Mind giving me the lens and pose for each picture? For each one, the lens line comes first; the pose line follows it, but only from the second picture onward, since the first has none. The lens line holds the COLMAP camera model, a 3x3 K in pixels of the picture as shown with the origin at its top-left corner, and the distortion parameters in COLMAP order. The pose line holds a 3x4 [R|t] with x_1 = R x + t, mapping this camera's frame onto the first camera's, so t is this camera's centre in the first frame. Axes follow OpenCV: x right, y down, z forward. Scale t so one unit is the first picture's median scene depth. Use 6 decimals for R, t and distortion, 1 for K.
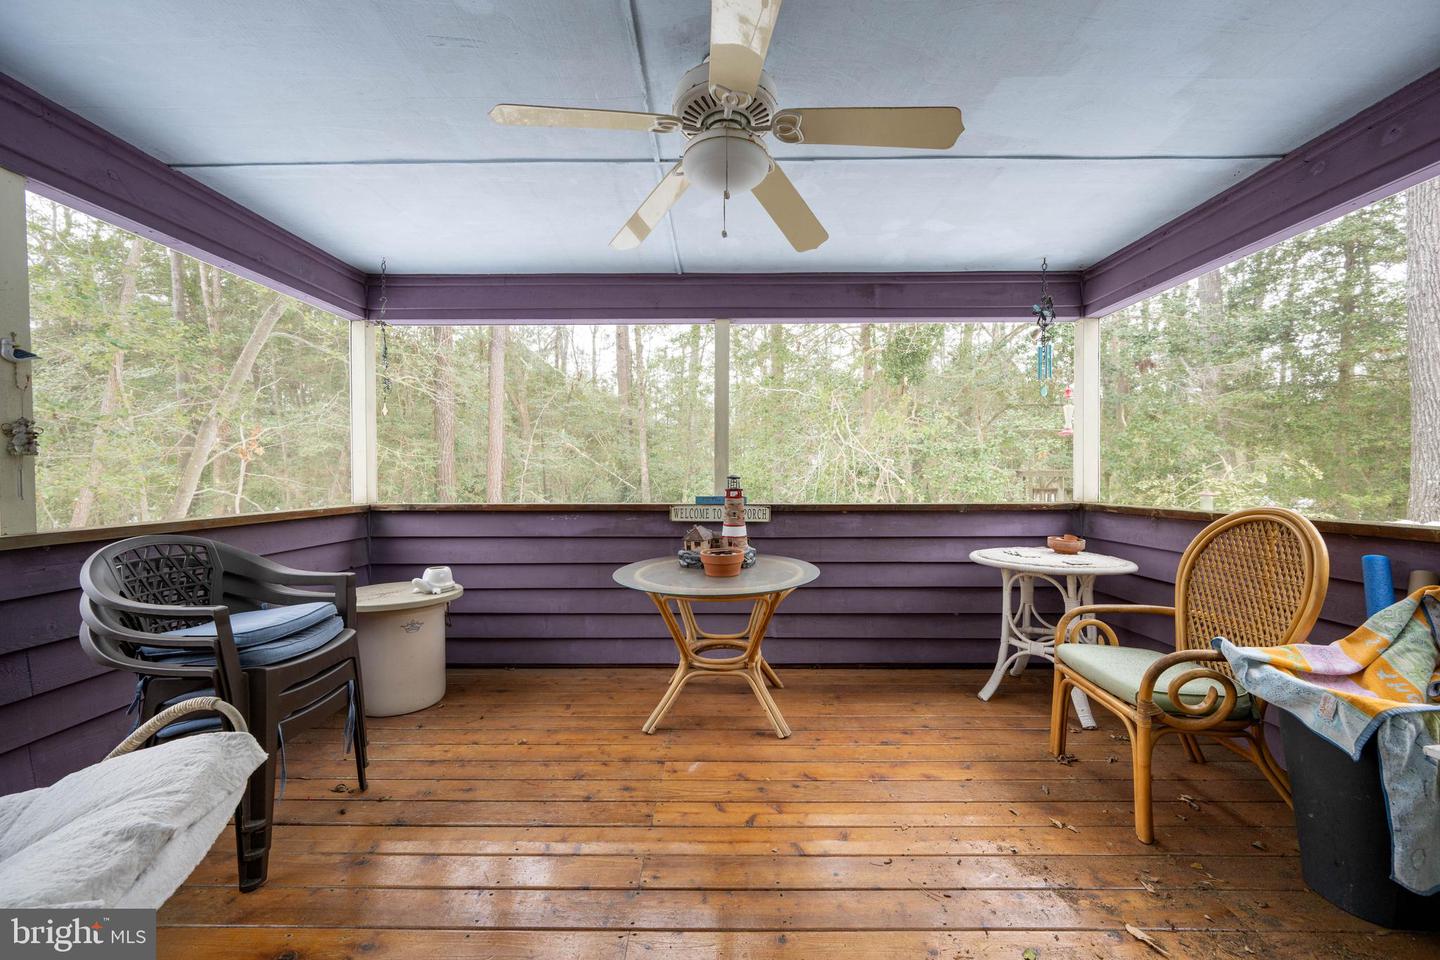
lens RADIAL K [[567.2, 0, 720.0], [0, 567.2, 480.0], [0, 0, 1]] dist [-0.000072, 0.000180]
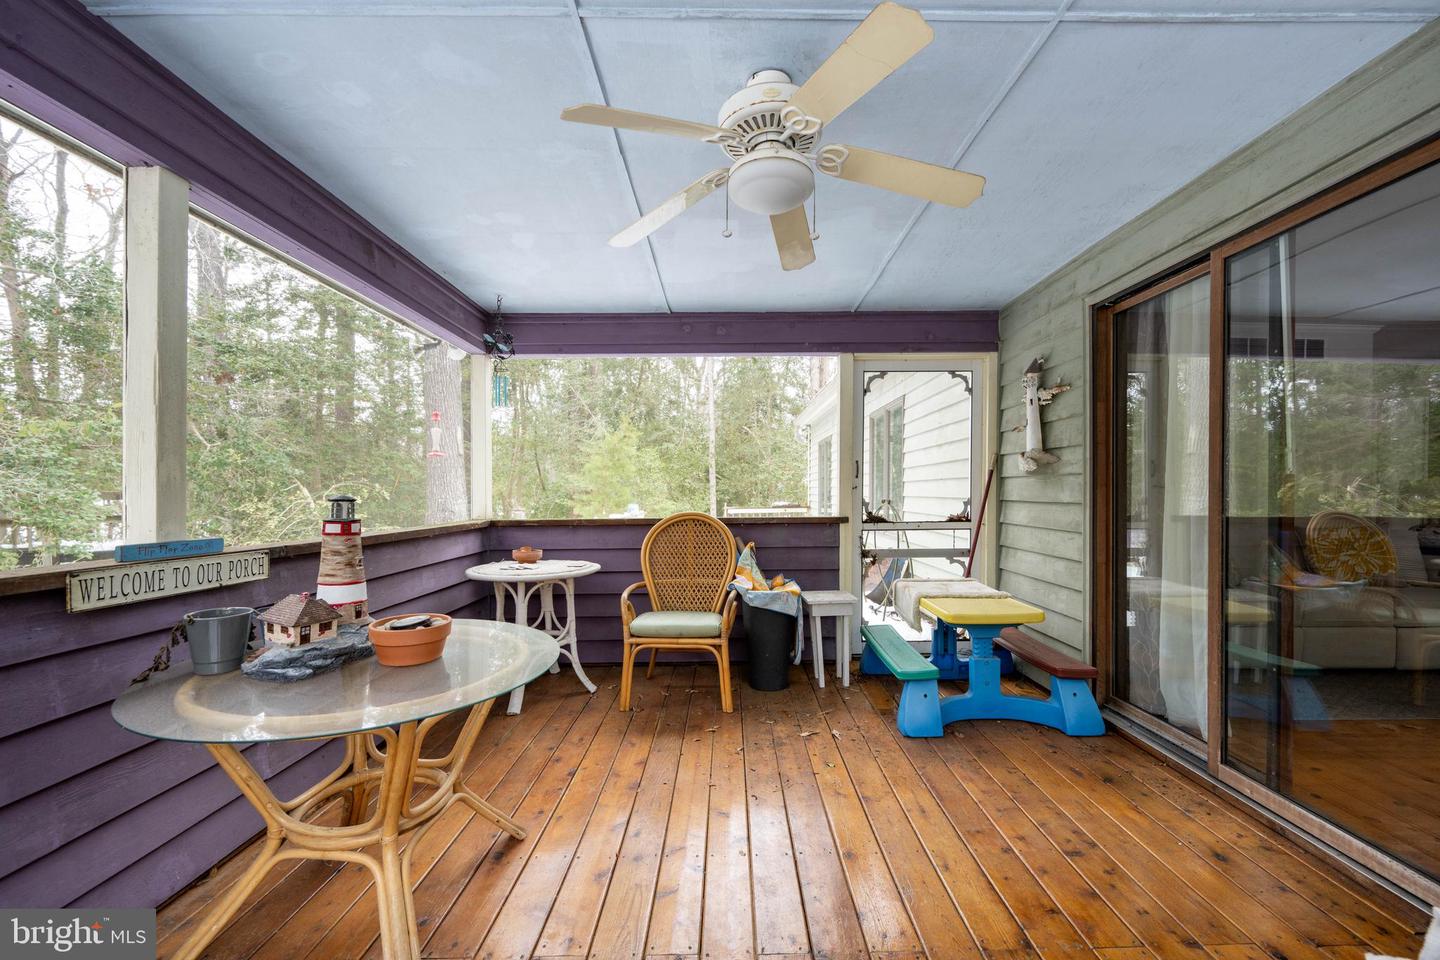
lens RADIAL K [[563.2, 0, 738.8], [0, 563.2, 499.0], [0, 0, 1]] dist [0.000425, 0.000064]
pose [[-0.021239, -0.006751, 0.999752, -0.564146], [0.015595, 0.999853, 0.007083, -0.003191], [-0.999653, 0.015742, -0.021131, 0.619510]]
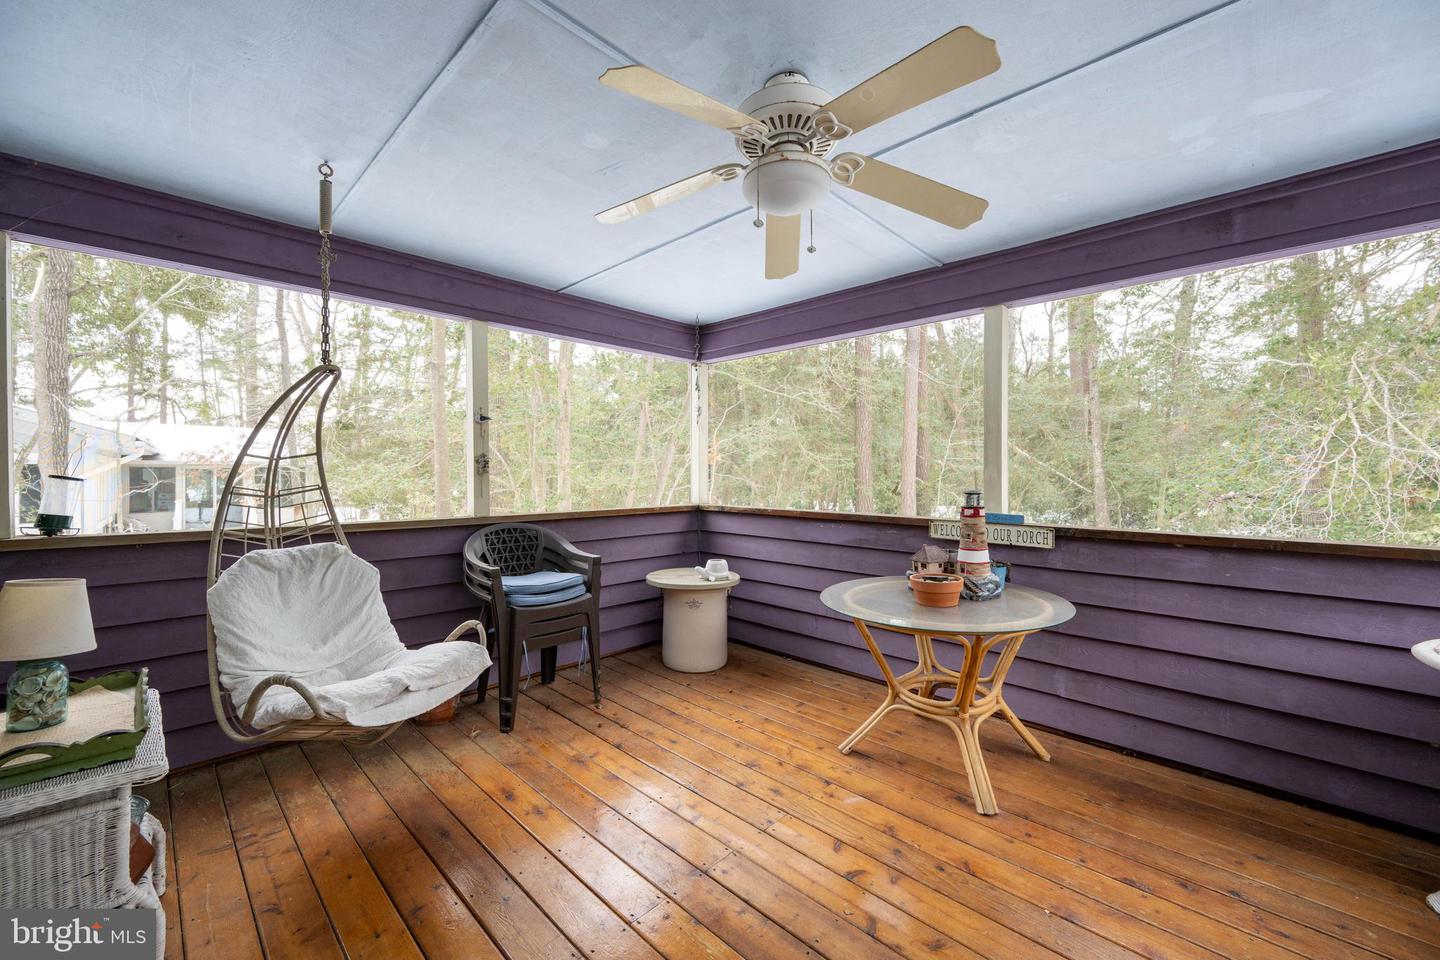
lens RADIAL K [[567.0, 0, 718.1], [0, 567.0, 471.8], [0, 0, 1]] dist [-0.001594, -0.000115]
pose [[0.721766, 0.003831, -0.692127, 0.343893], [-0.012093, 0.999902, -0.007076, -0.026295], [0.692032, 0.013477, 0.721741, 0.116498]]
